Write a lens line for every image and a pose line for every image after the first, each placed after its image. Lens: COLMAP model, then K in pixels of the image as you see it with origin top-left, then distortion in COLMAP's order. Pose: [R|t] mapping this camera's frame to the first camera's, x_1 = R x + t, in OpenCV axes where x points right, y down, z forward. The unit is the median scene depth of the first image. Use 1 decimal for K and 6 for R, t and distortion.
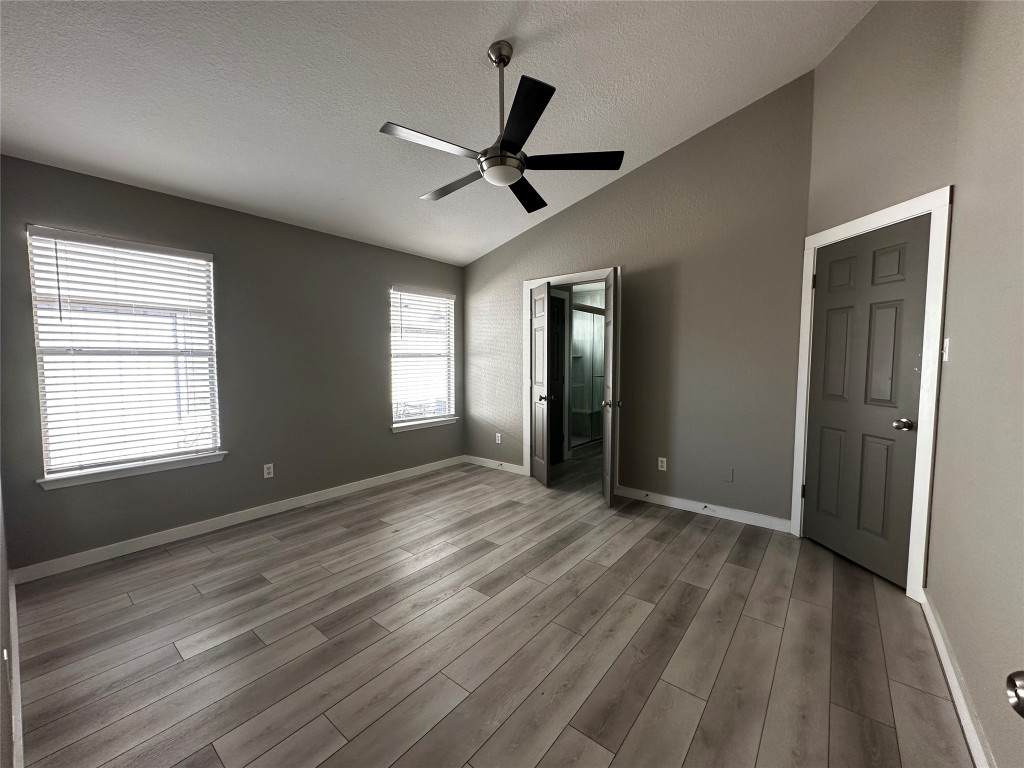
lens RADIAL K [[405.6, 0, 512.0], [0, 405.6, 384.0], [0, 0, 1]] dist [-0.000119, 0.000000]
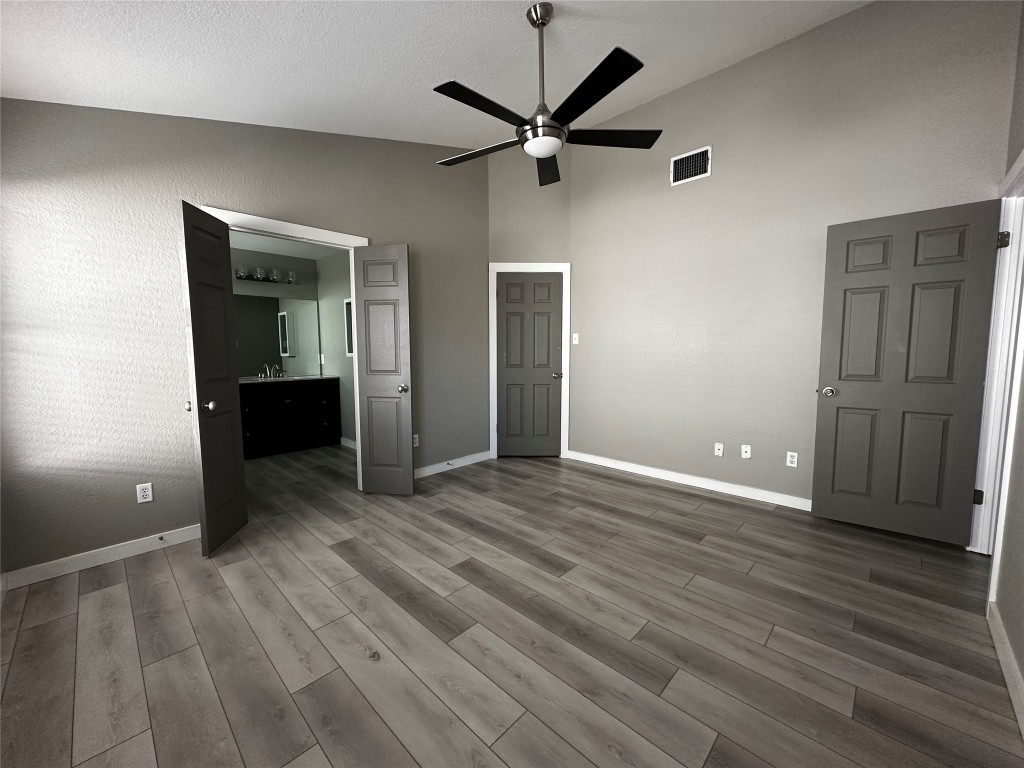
lens RADIAL K [[405.6, 0, 512.0], [0, 405.6, 384.0], [0, 0, 1]] dist [-0.000119, 0.000000]
pose [[0.087494, -0.087487, 0.992316, -0.812505], [0.061196, 0.994727, 0.082304, -0.028886], [-0.994284, 0.053525, 0.092387, 0.795192]]
